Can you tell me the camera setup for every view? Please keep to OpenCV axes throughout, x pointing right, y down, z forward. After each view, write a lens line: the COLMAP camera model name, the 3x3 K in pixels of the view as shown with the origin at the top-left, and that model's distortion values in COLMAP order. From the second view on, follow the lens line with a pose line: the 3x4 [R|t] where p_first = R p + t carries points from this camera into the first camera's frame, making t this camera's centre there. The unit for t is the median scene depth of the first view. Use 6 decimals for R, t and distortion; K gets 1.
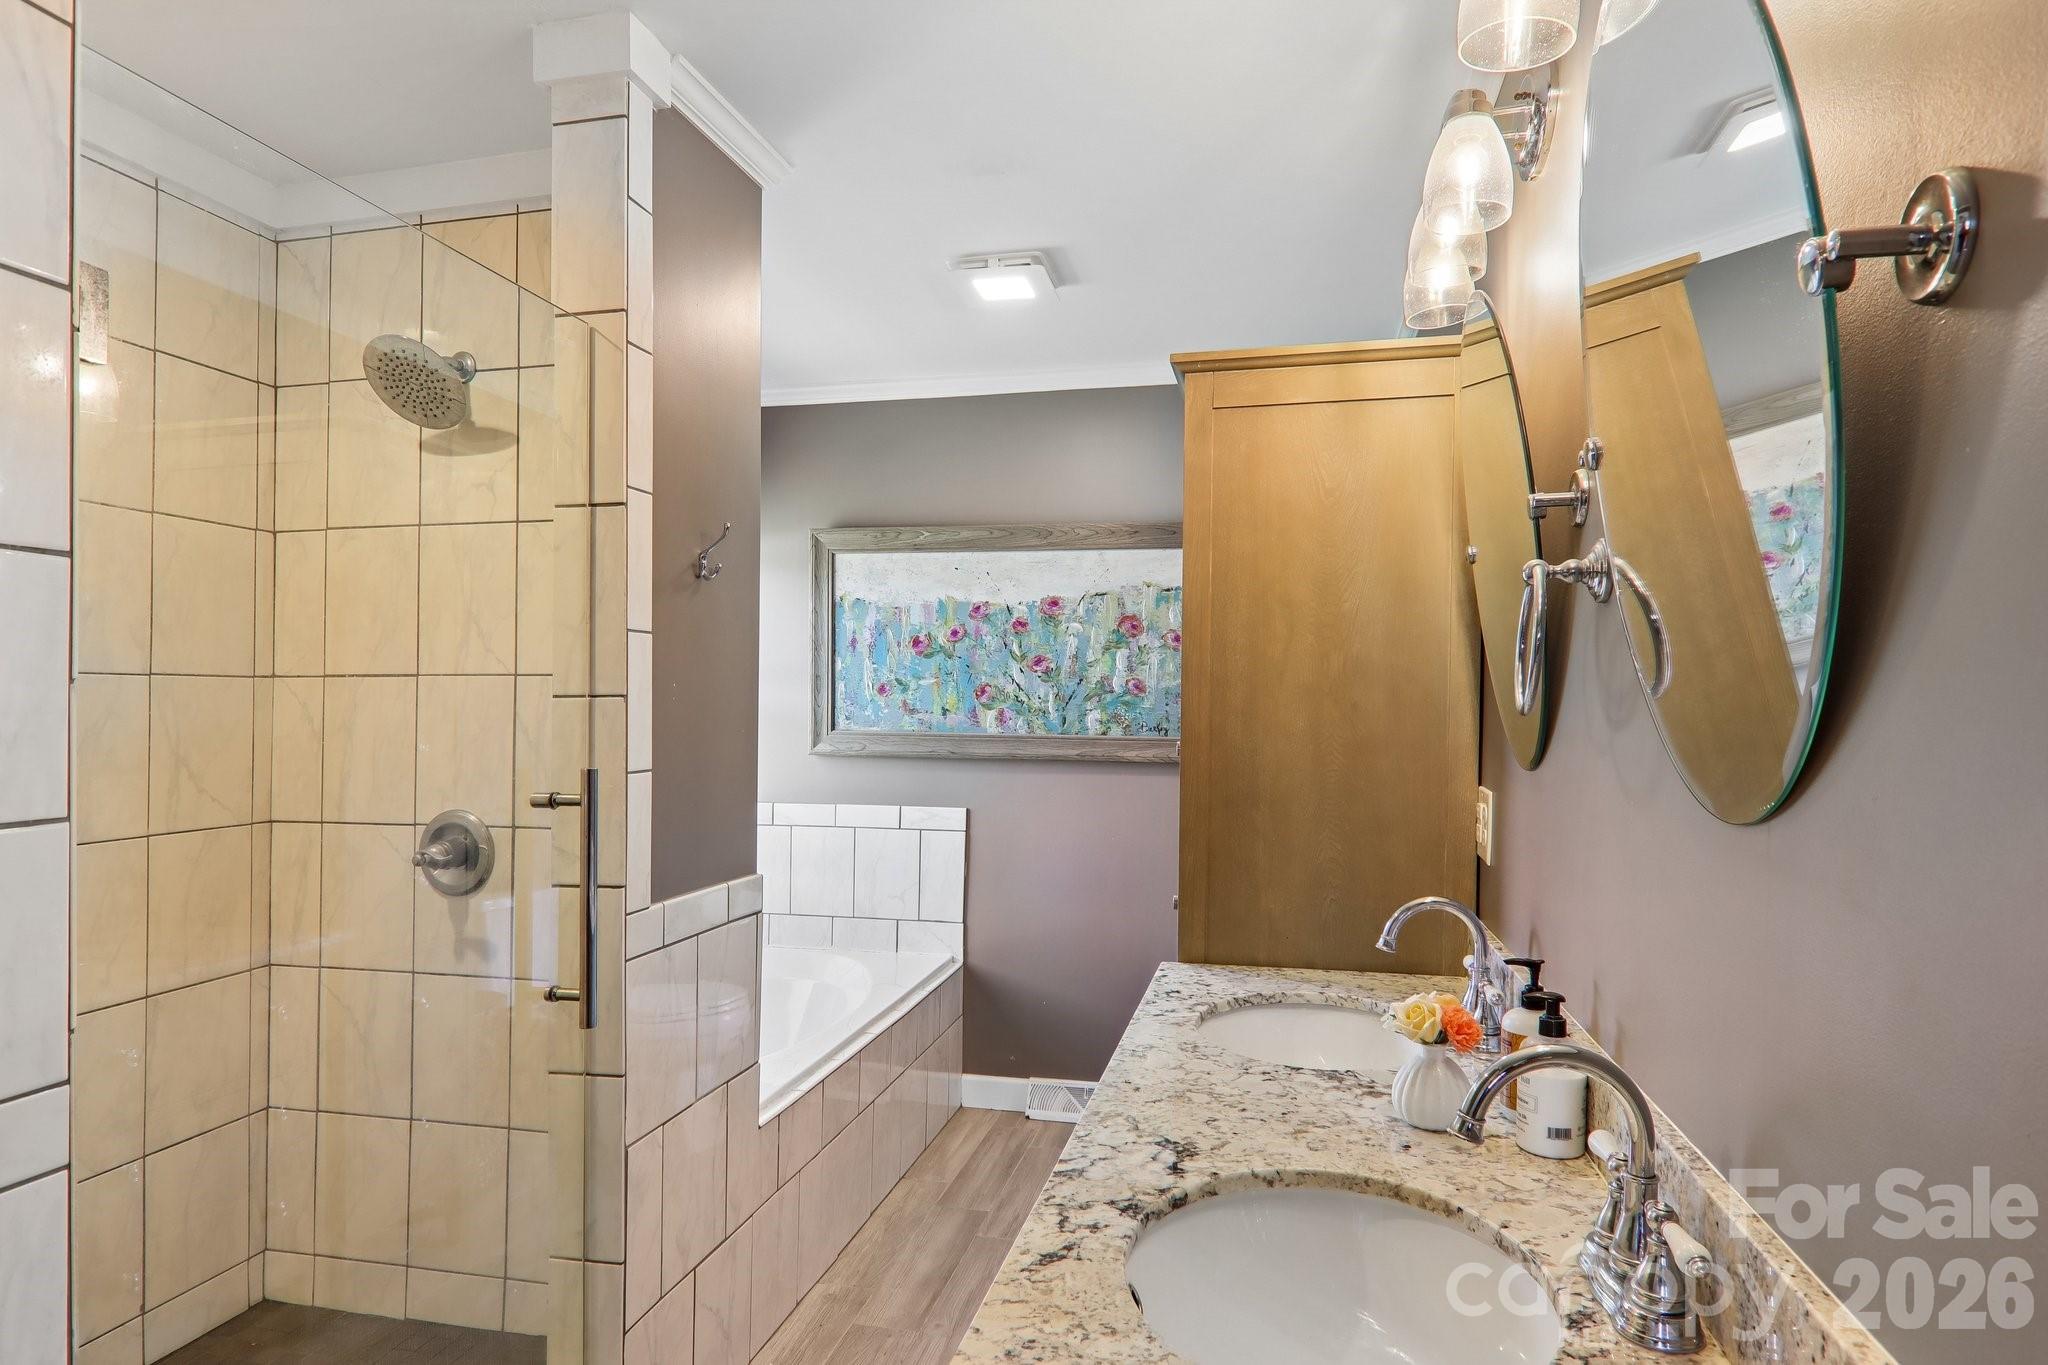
lens RADIAL K [[1132.9, 0, 1027.1], [0, 1132.9, 699.0], [0, 0, 1]] dist [0.005676, -0.020909]
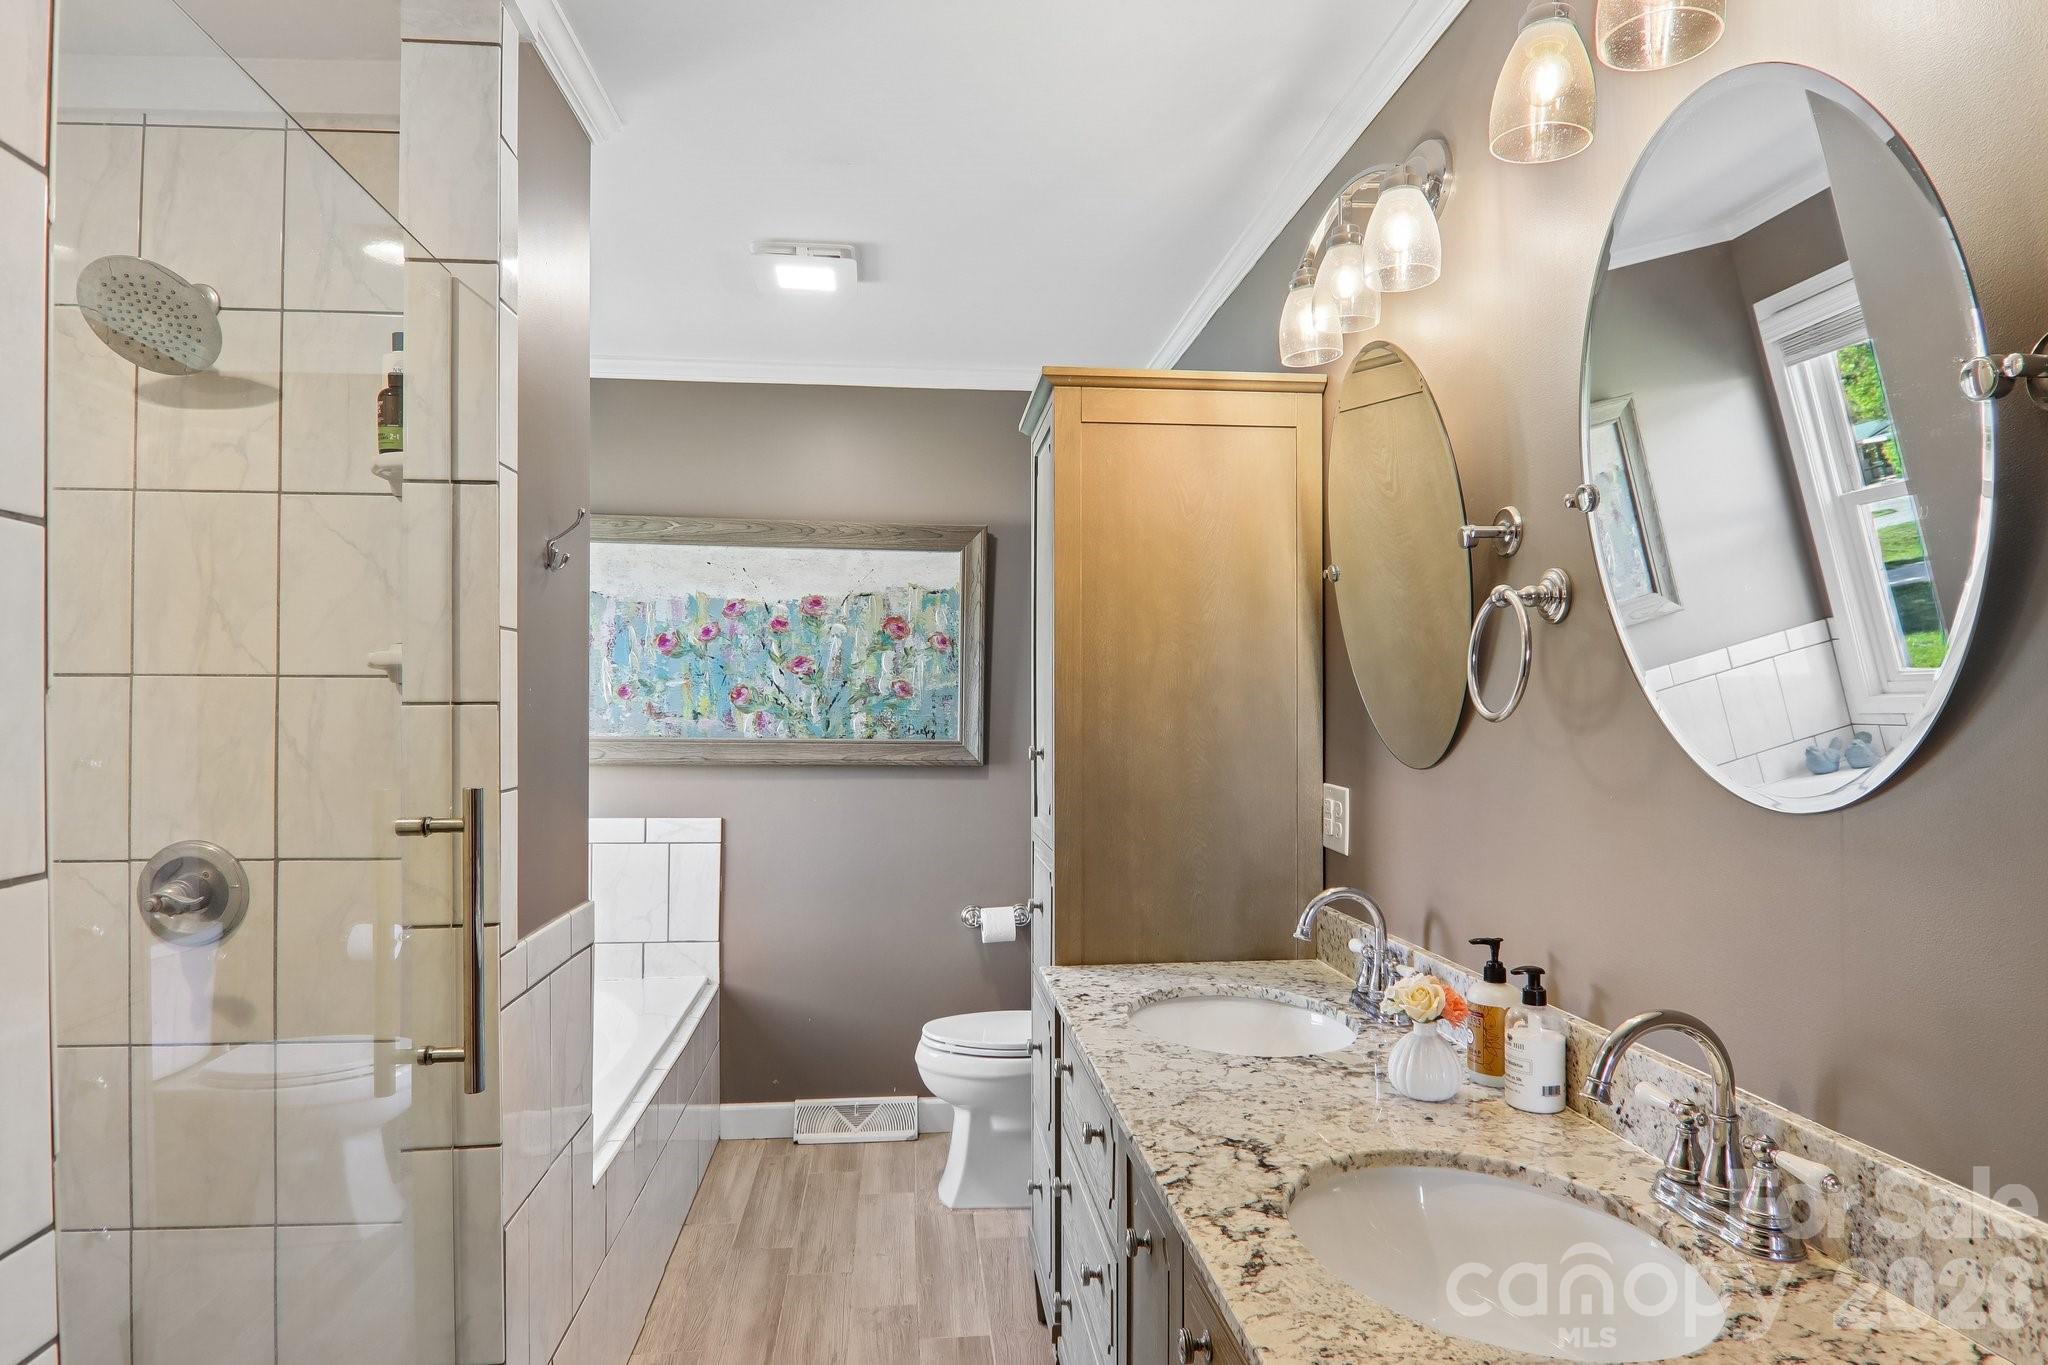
lens RADIAL K [[1144.8, 0, 995.8], [0, 1144.8, 664.4], [0, 0, 1]] dist [0.001287, -0.021909]
pose [[0.949896, 0.009041, 0.312435, -0.136231], [0.000100, 0.999573, -0.029229, -0.003228], [-0.312566, 0.027796, 0.949489, 0.024711]]
